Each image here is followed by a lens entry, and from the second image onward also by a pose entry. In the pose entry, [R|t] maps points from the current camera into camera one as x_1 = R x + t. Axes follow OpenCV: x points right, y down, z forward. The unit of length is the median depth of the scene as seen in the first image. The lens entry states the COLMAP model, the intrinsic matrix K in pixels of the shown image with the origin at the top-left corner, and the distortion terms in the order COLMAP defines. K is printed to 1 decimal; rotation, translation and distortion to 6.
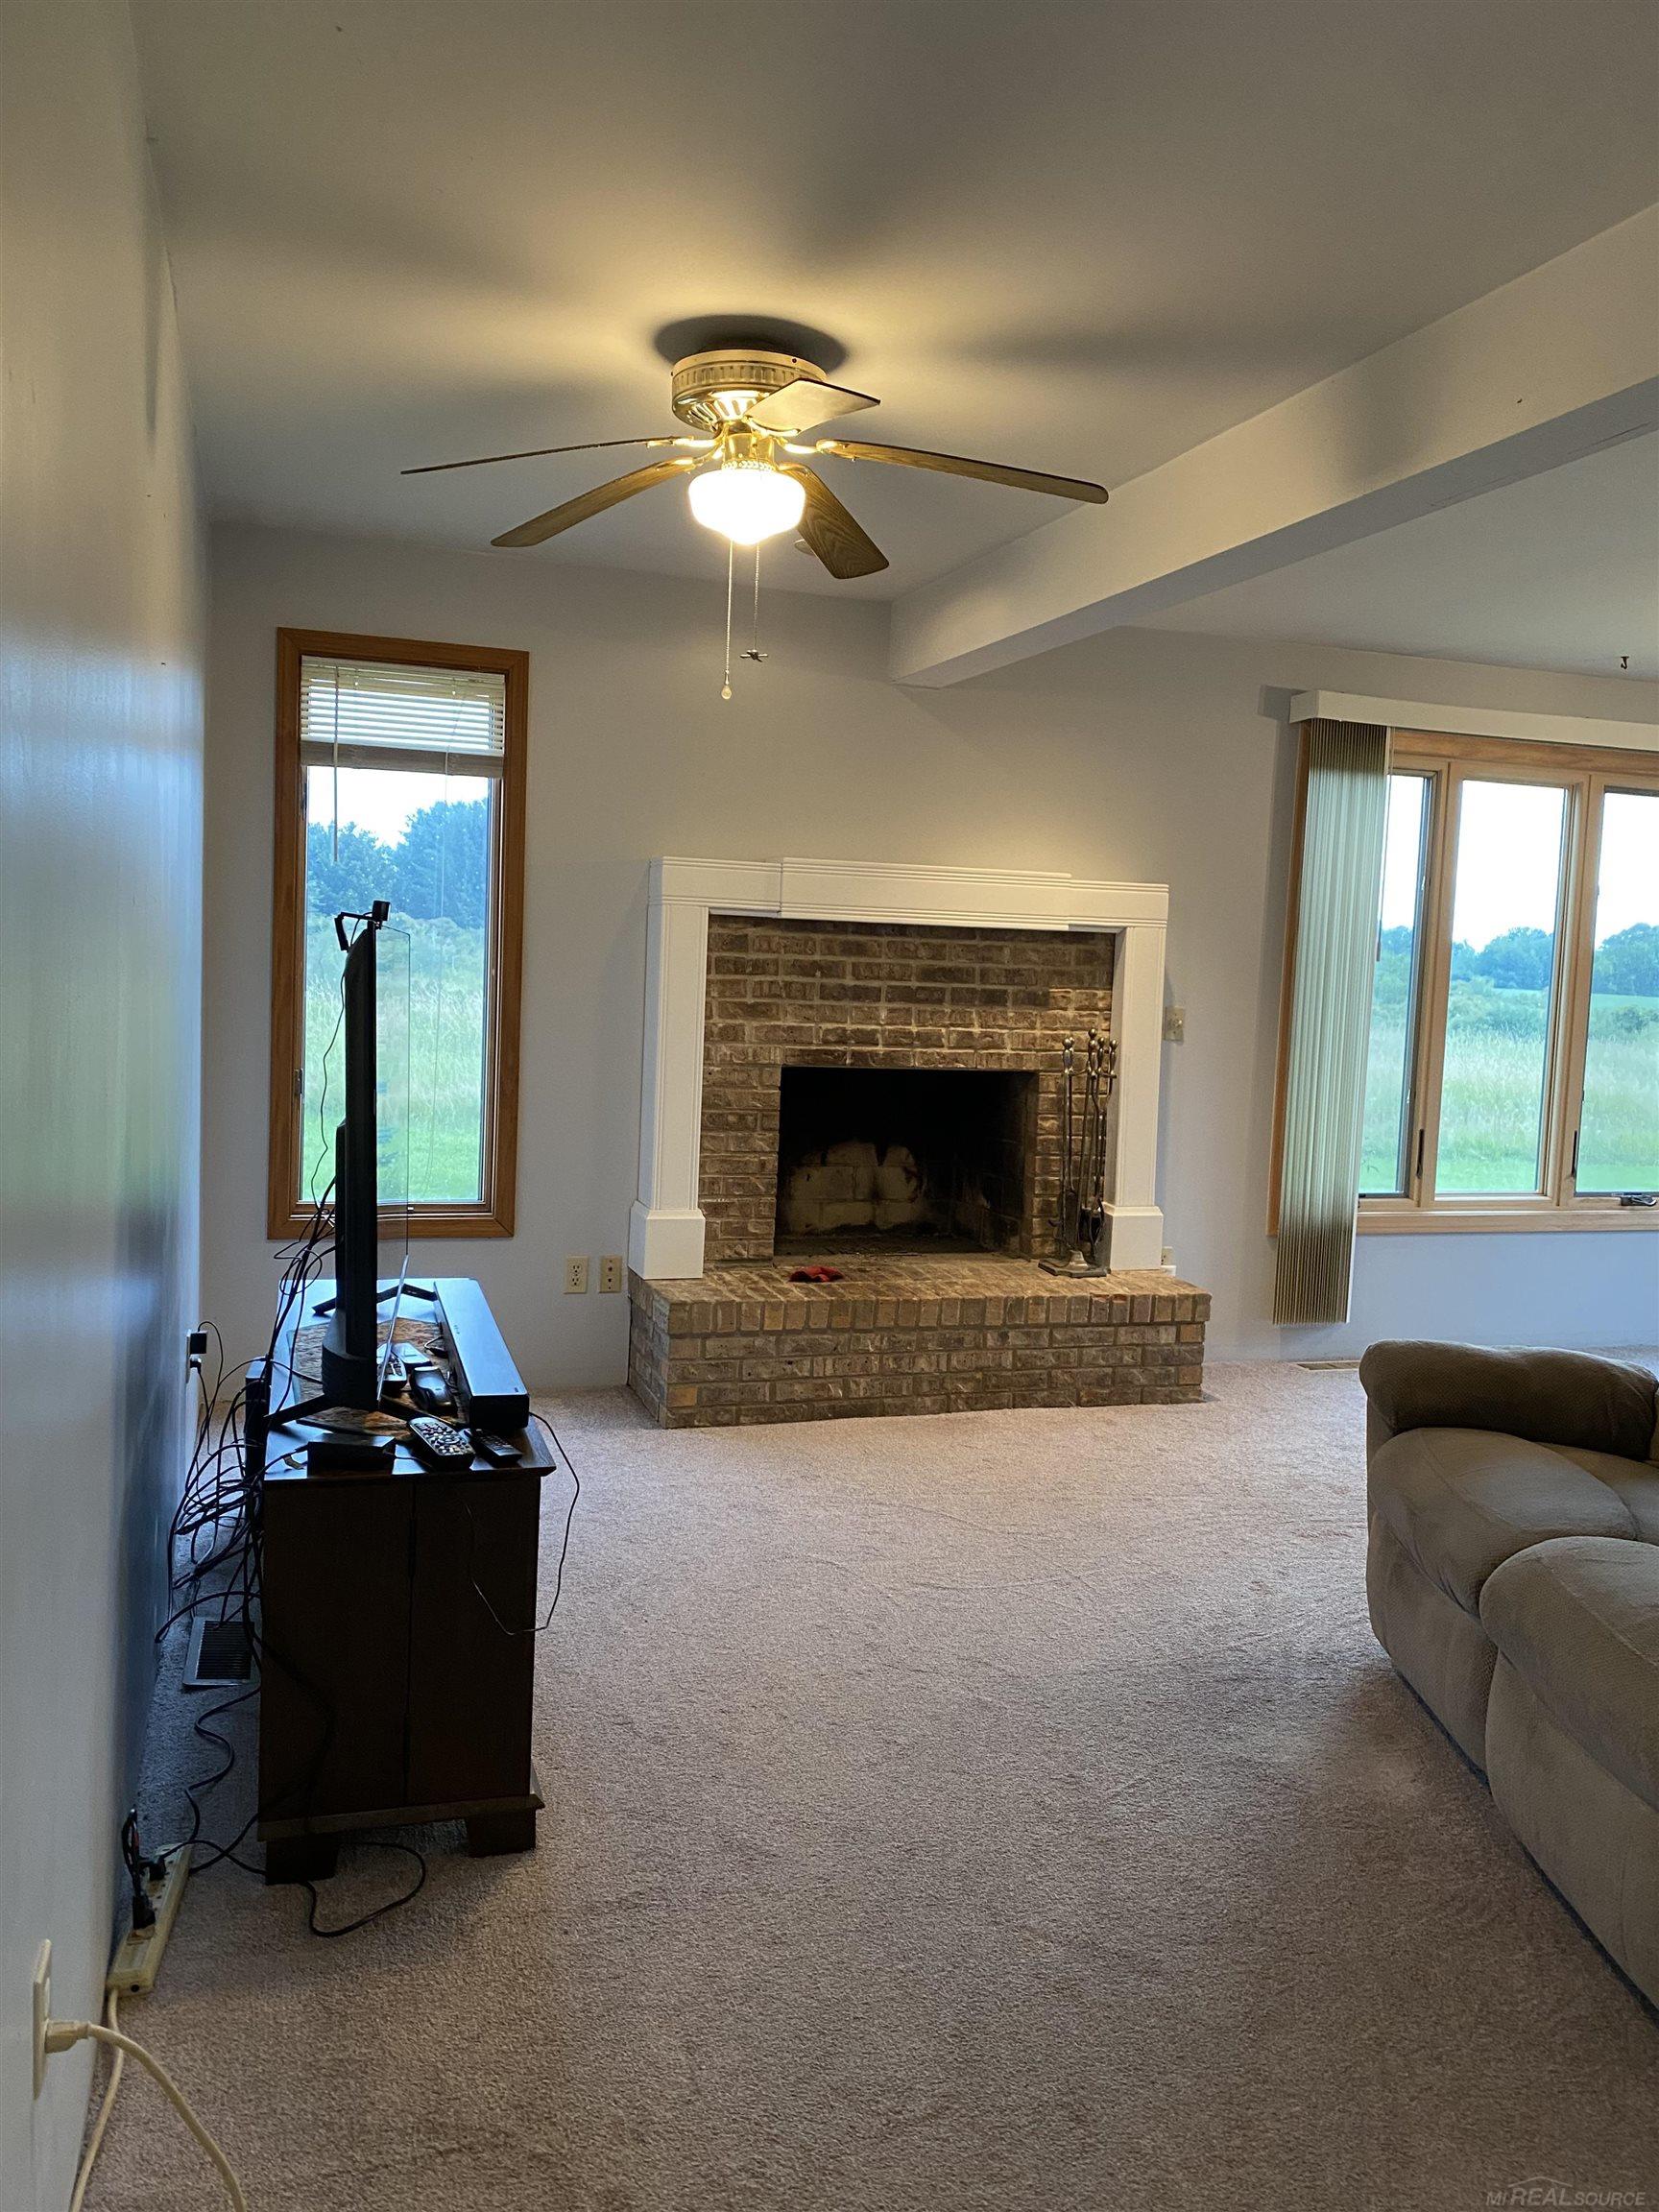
lens RADIAL K [[1676.4, 0, 833.4], [0, 1676.4, 1099.7], [0, 0, 1]] dist [0.068012, -0.001391]
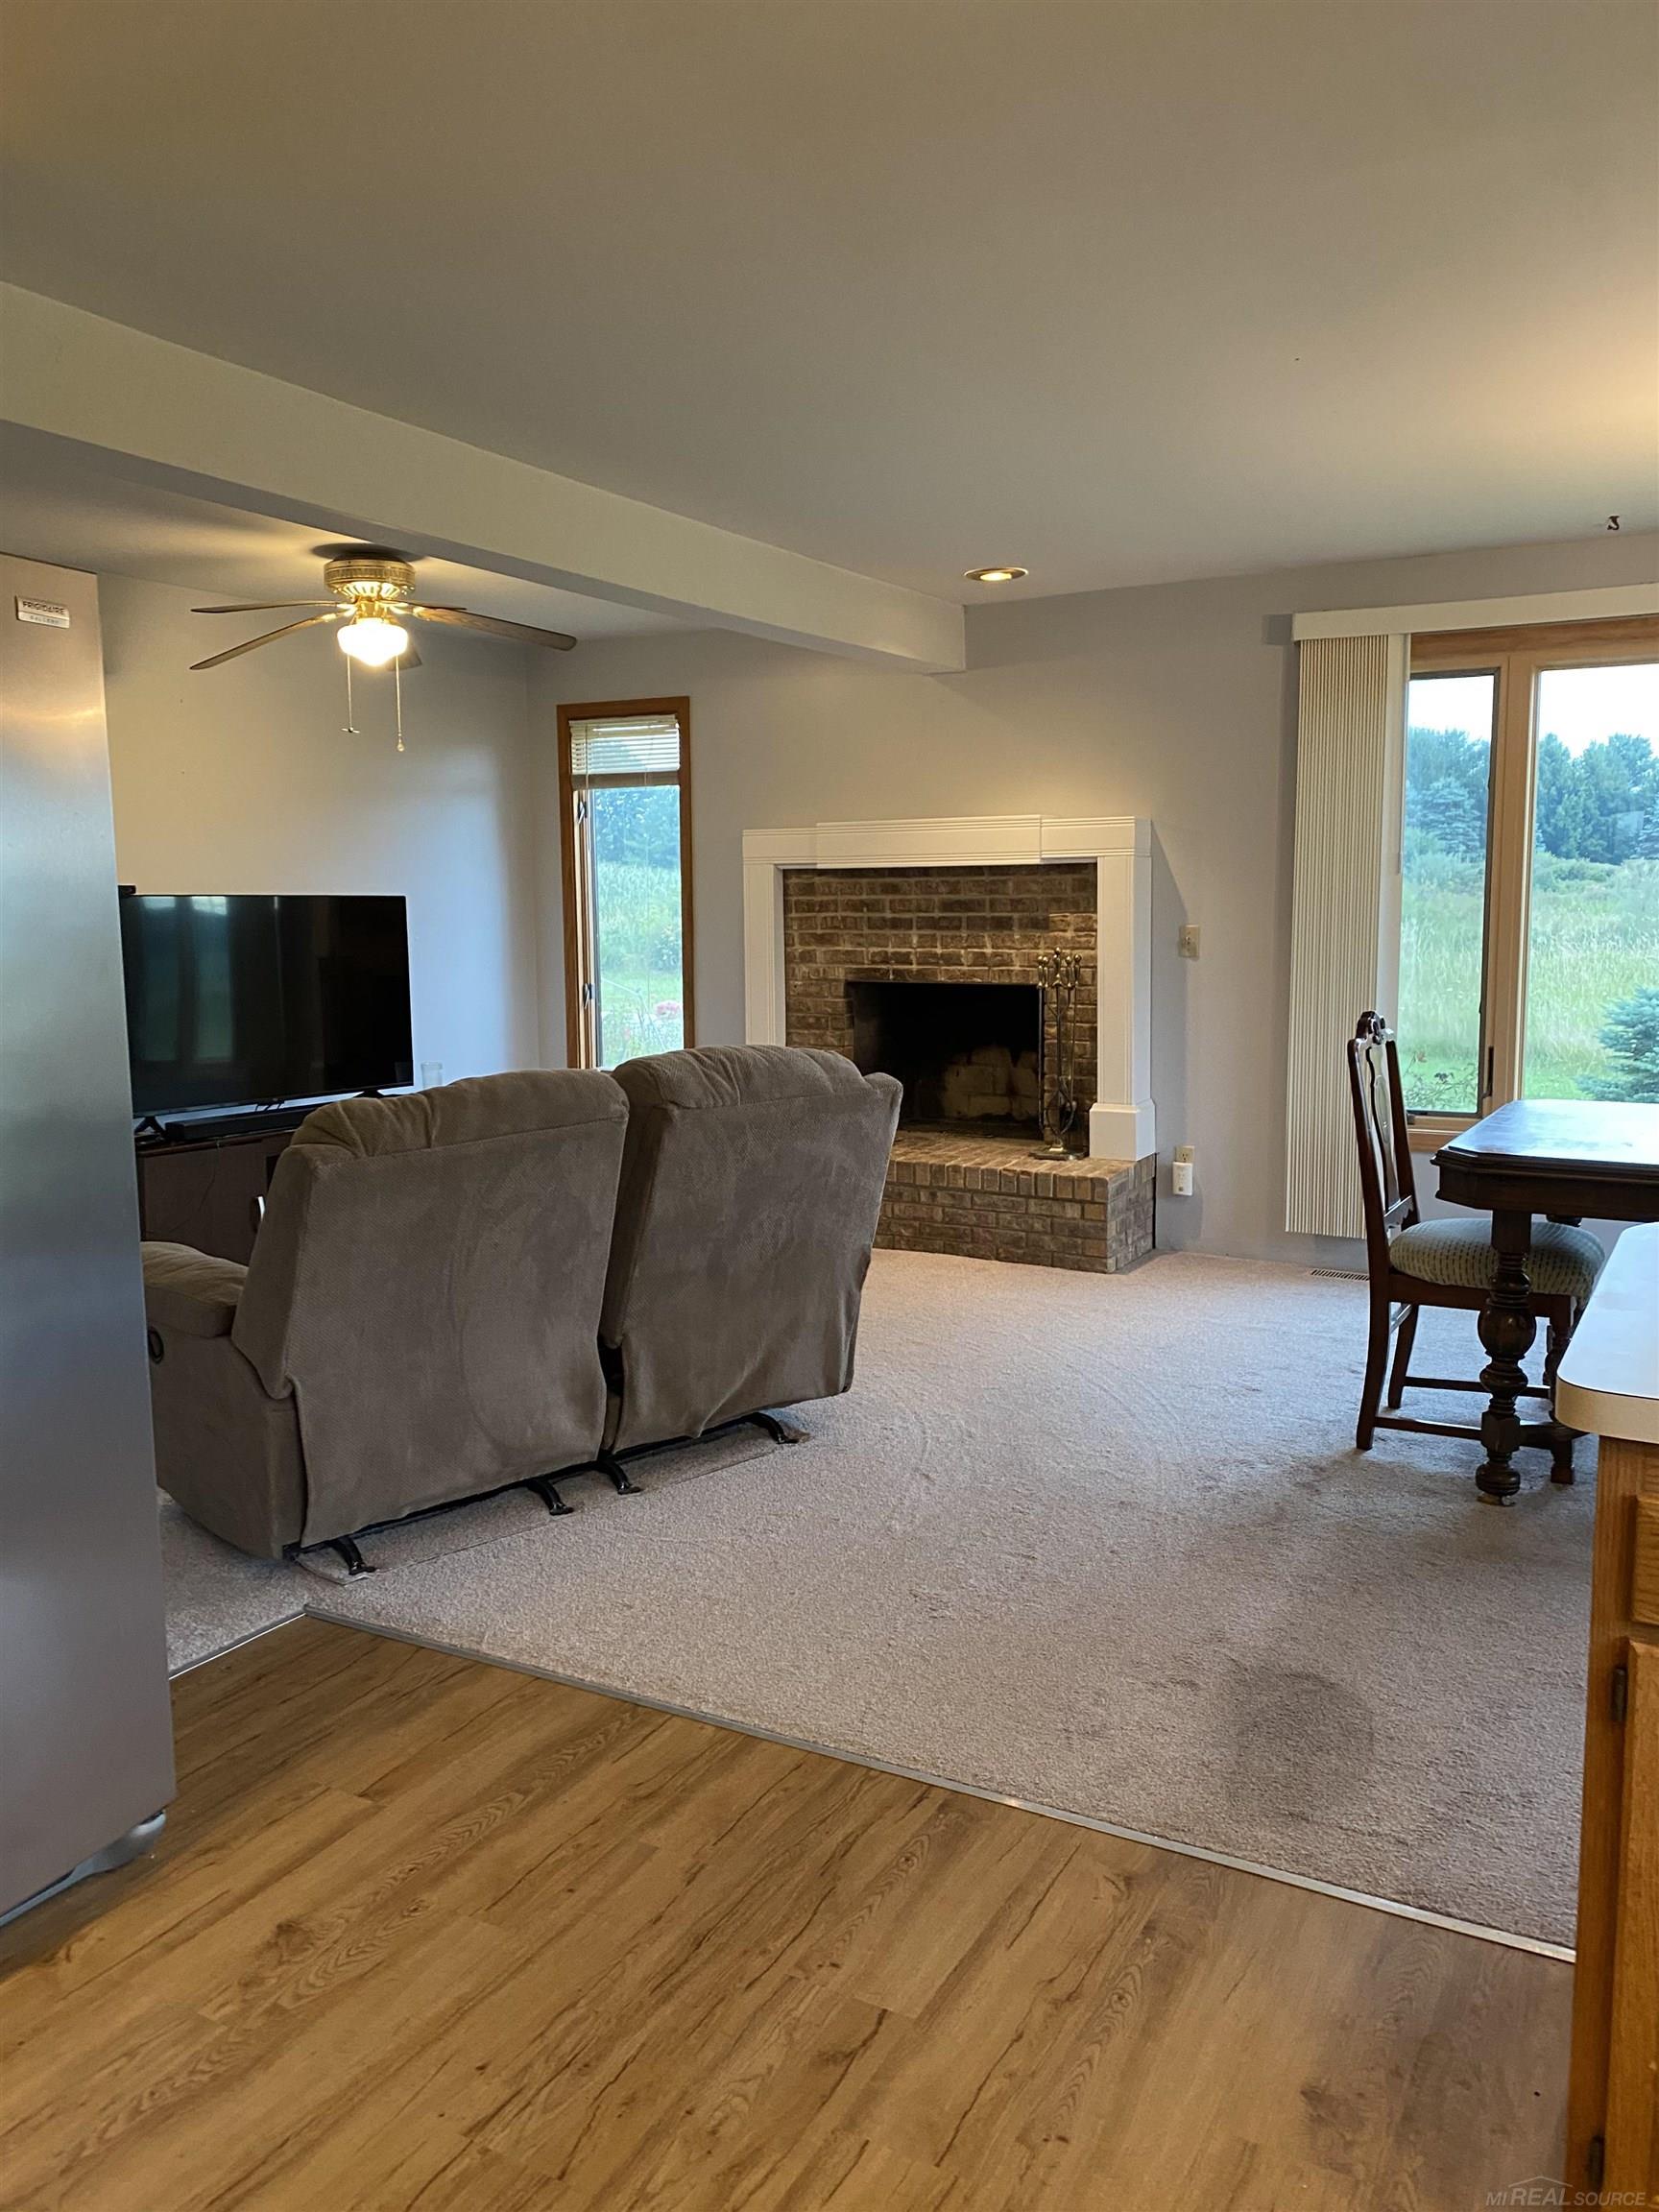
lens RADIAL K [[1676.4, 0, 831.9], [0, 1676.4, 1108.4], [0, 0, 1]] dist [0.068012, -0.001391]
pose [[0.683020, 0.046209, -0.728937, 0.916708], [-0.025193, 0.998893, 0.039717, 0.027614], [0.729965, -0.008763, 0.683428, 0.088804]]
